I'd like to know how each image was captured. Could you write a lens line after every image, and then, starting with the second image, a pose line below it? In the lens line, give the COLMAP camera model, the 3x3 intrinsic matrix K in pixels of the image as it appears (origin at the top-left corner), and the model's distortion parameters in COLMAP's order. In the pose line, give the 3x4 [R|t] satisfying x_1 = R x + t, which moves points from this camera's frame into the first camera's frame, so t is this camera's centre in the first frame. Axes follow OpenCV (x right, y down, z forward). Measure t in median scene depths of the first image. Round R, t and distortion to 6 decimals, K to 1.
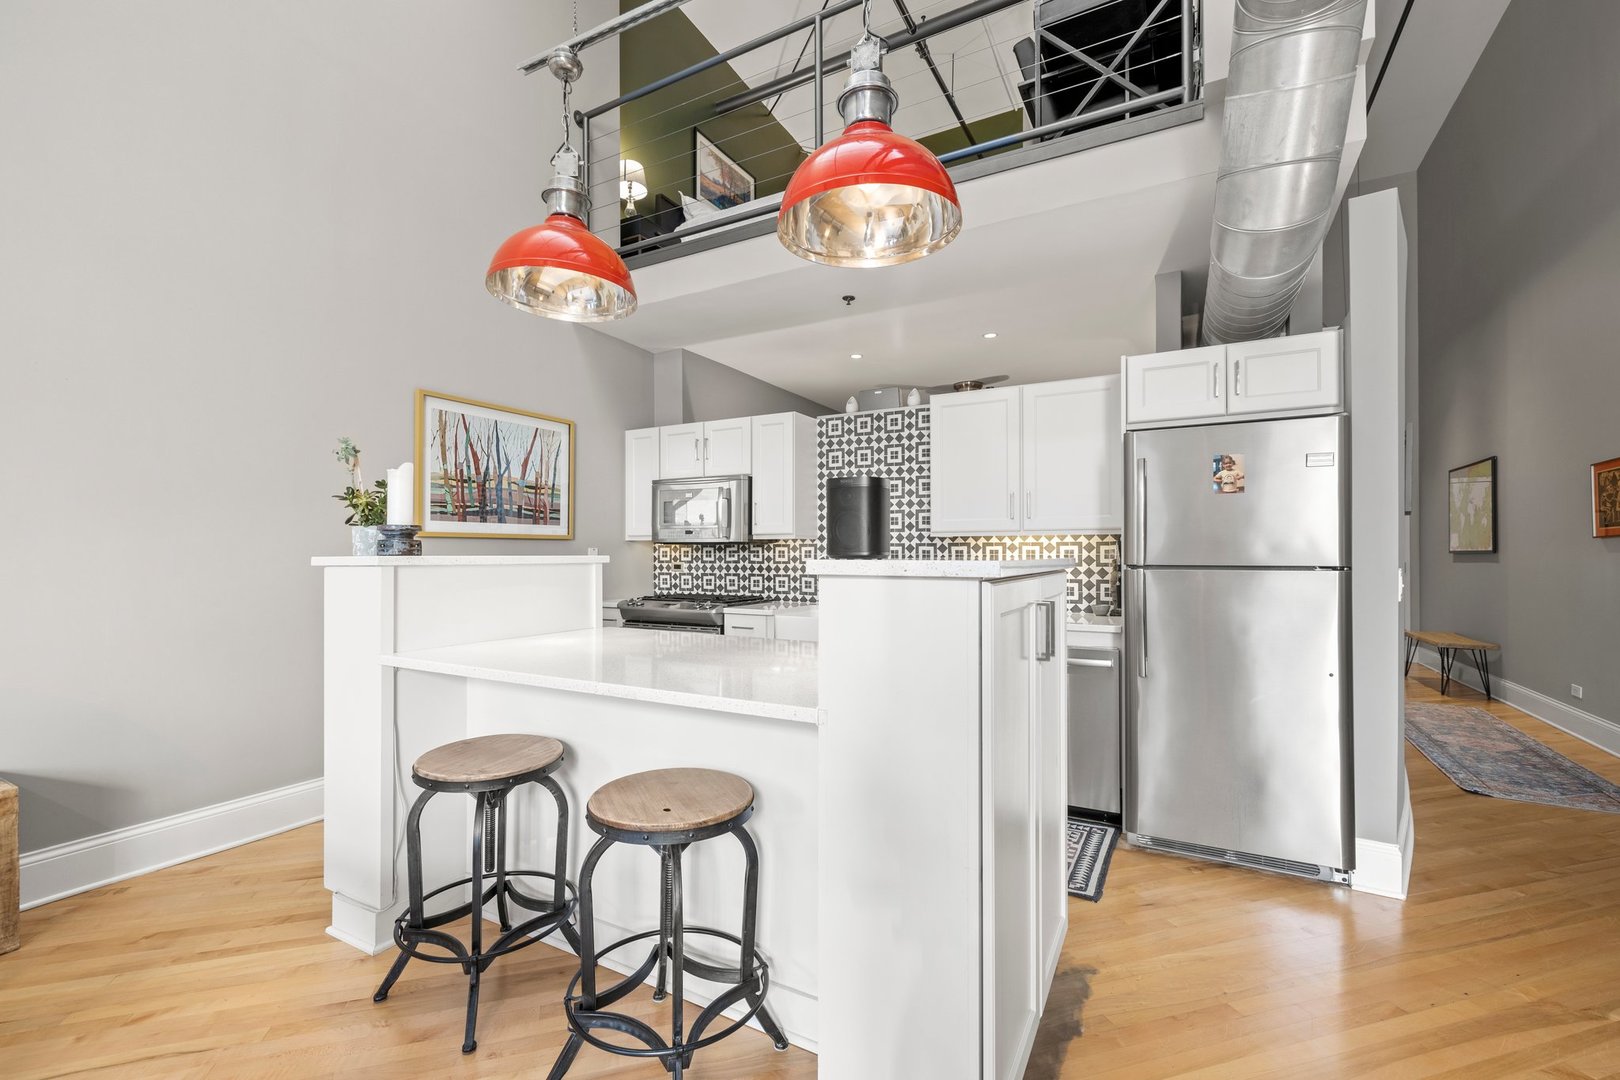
lens RADIAL K [[678.6, 0, 810.9], [0, 678.6, 551.7], [0, 0, 1]] dist [-0.001200, -0.000090]
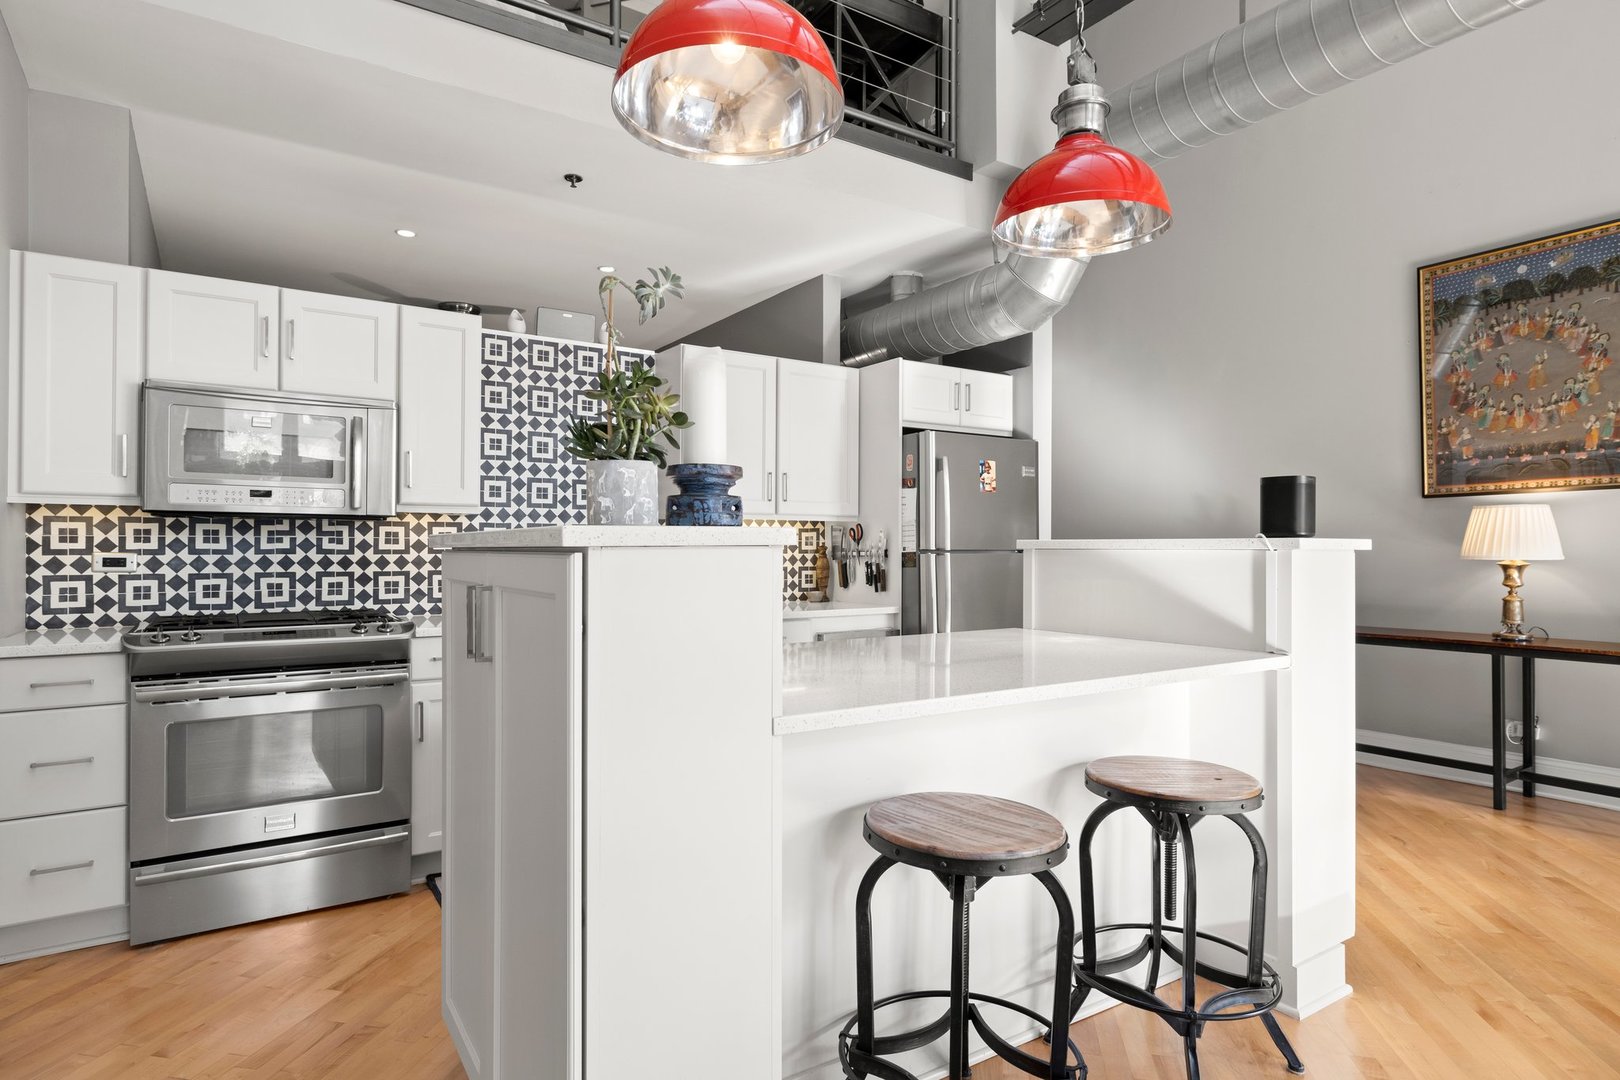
lens RADIAL K [[863.0, 0, 810.0], [0, 863.0, 532.0], [0, 0, 1]] dist [0.005091, 0.000675]
pose [[0.482174, 0.012885, 0.875981, -0.513025], [-0.010468, 0.999905, -0.008946, 0.001362], [-0.876013, -0.004856, 0.482263, 0.290838]]
